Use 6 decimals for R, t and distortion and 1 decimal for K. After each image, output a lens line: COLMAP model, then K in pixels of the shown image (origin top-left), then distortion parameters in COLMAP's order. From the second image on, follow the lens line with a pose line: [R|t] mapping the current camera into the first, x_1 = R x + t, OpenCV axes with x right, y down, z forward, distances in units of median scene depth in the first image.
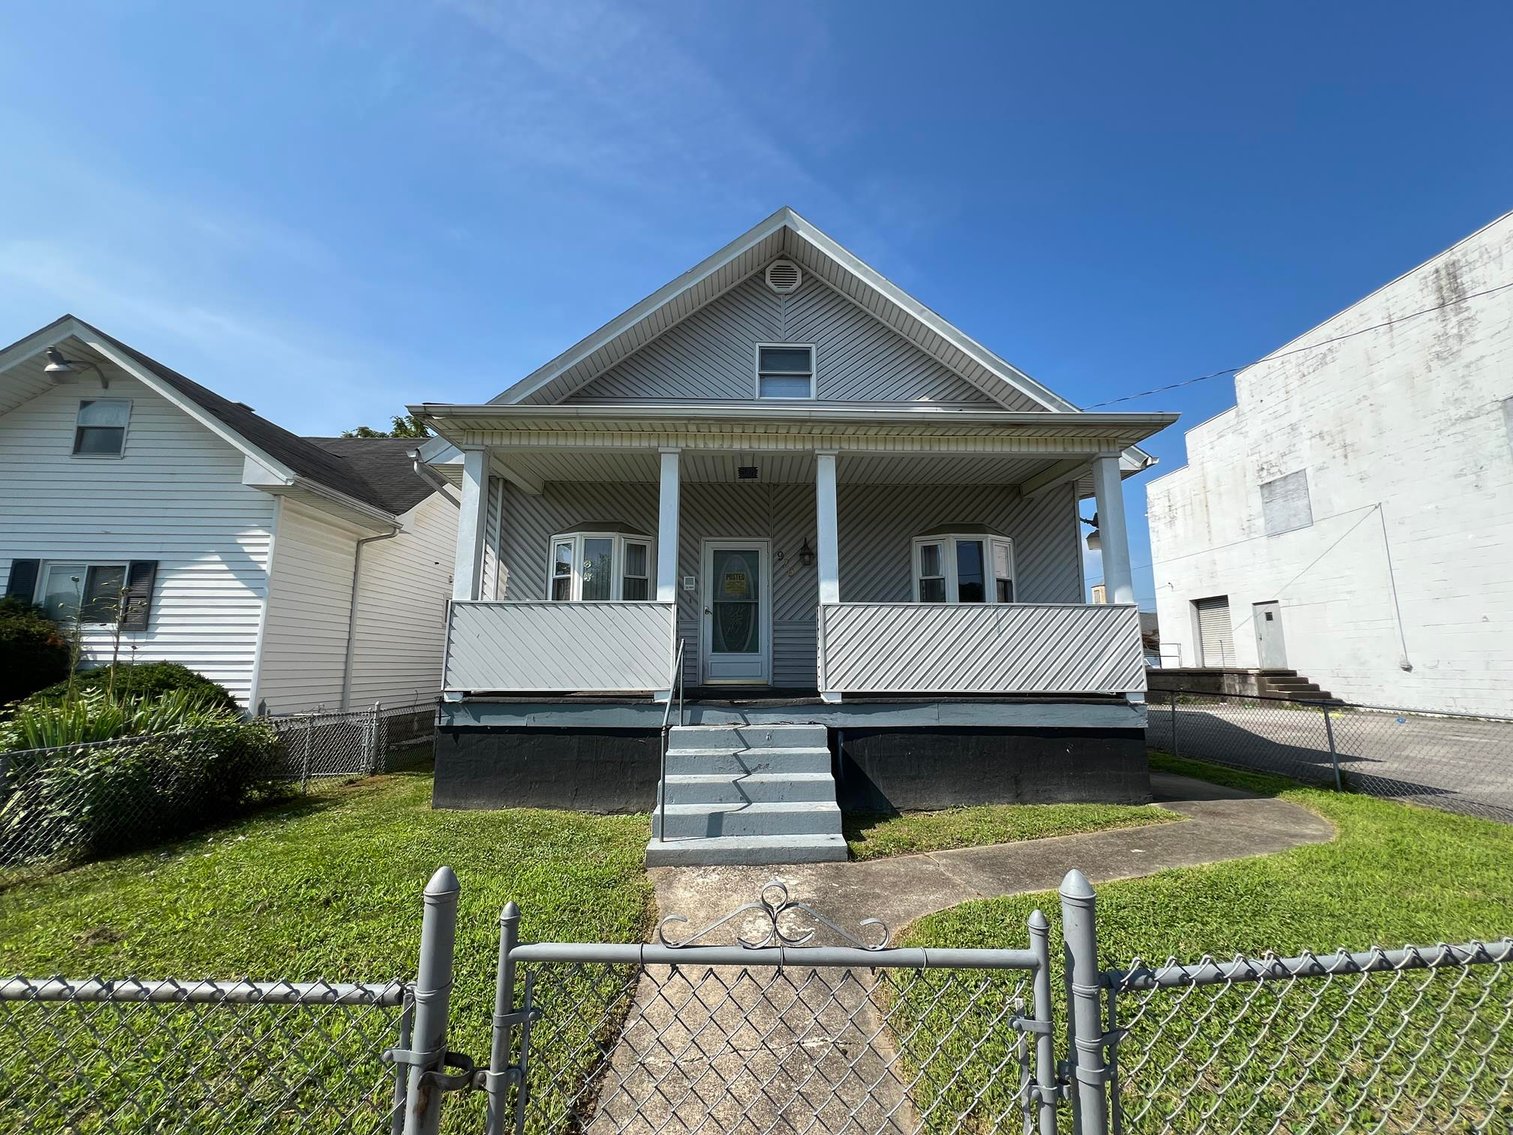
lens RADIAL K [[606.6, 0, 758.1], [0, 606.6, 570.0], [0, 0, 1]] dist [-0.003000, 0.000293]
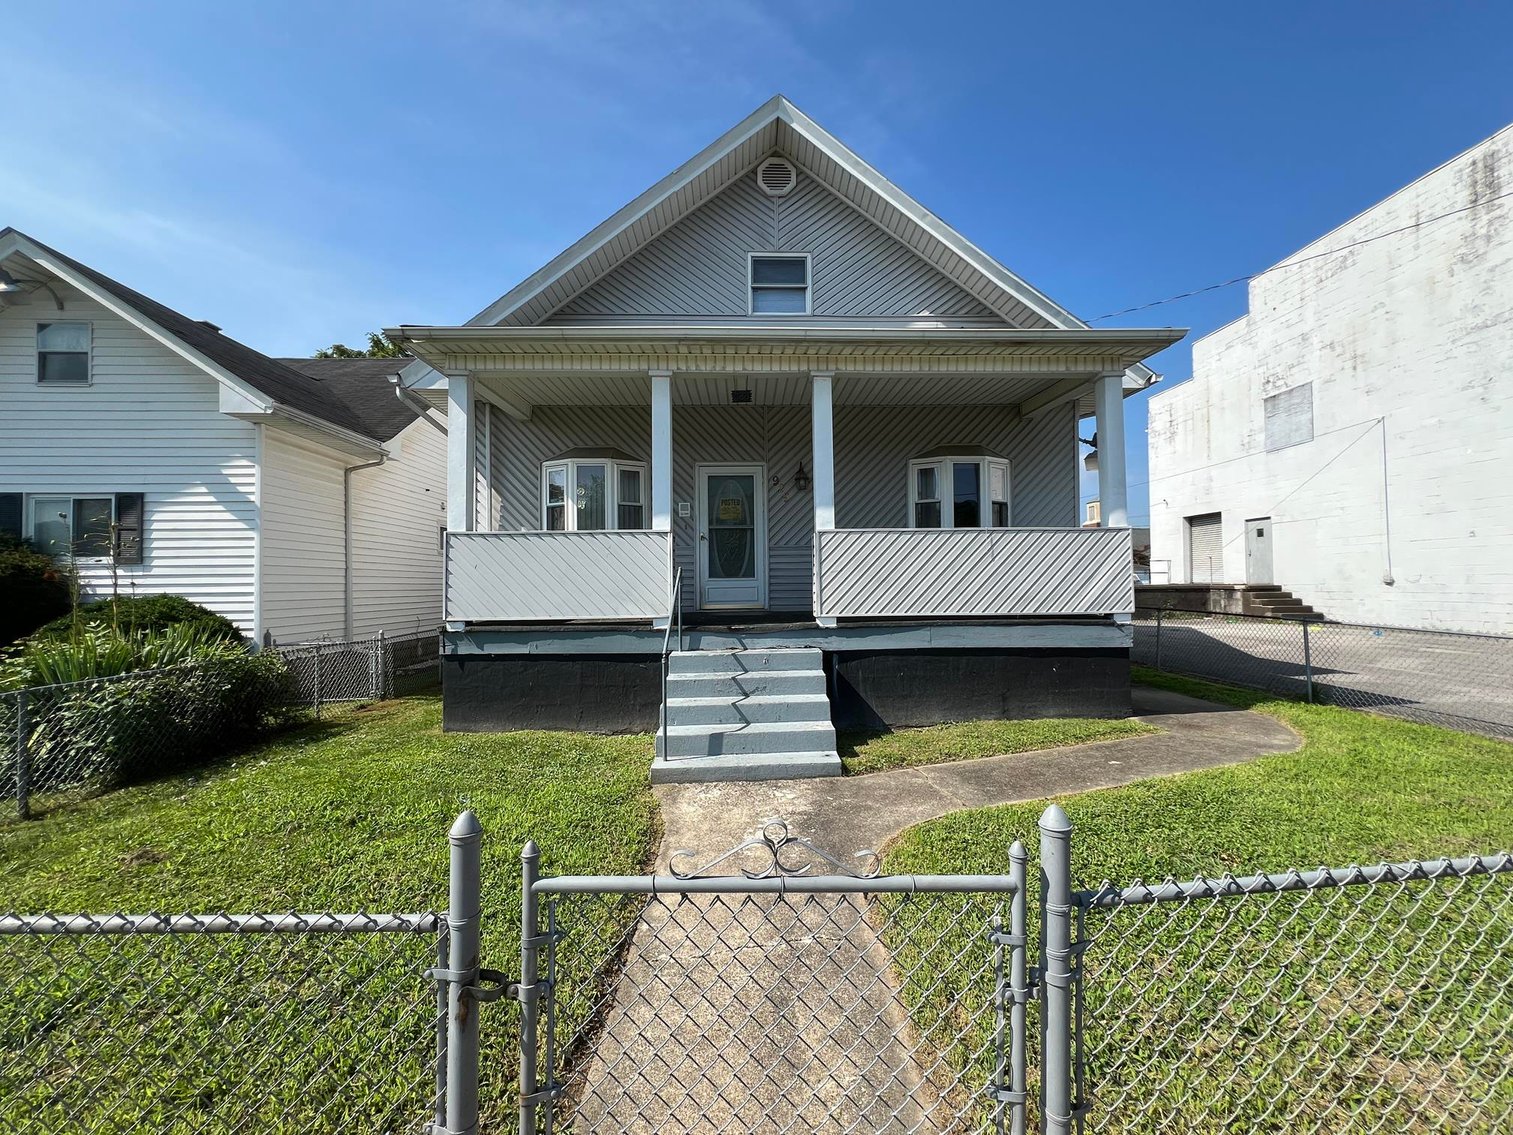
lens RADIAL K [[606.6, 0, 758.1], [0, 606.6, 570.6], [0, 0, 1]] dist [-0.003000, 0.000293]
pose [[0.999898, -0.012272, 0.007275, -0.001105], [0.011201, 0.991130, 0.132425, -0.012690], [-0.008836, -0.132330, 0.991166, -0.001456]]
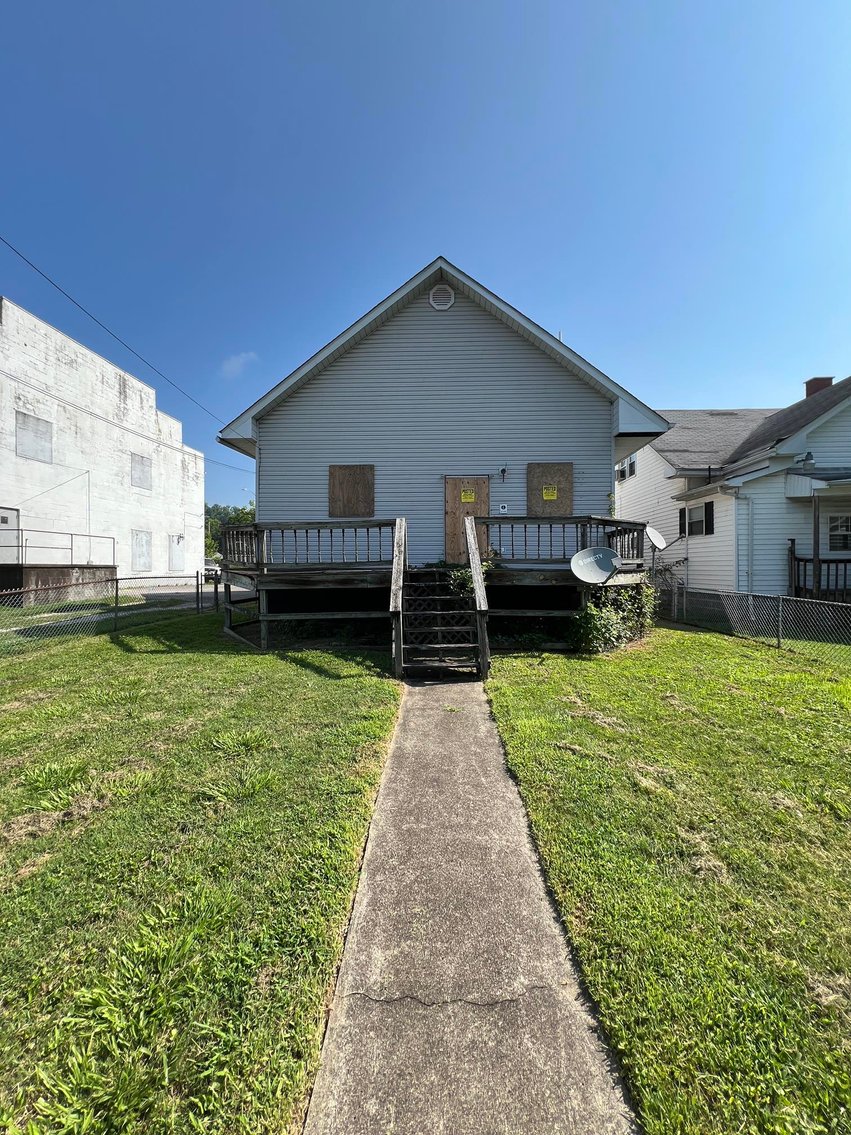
lens RADIAL K [[455.0, 0, 419.1], [0, 455.0, 563.4], [0, 0, 1]] dist [-0.003000, 0.000293]
pose [[-0.996798, -0.000254, 0.079956, -0.056377], [-0.013386, 0.986412, -0.163745, 0.944439], [-0.078828, -0.164291, -0.983257, 5.804156]]
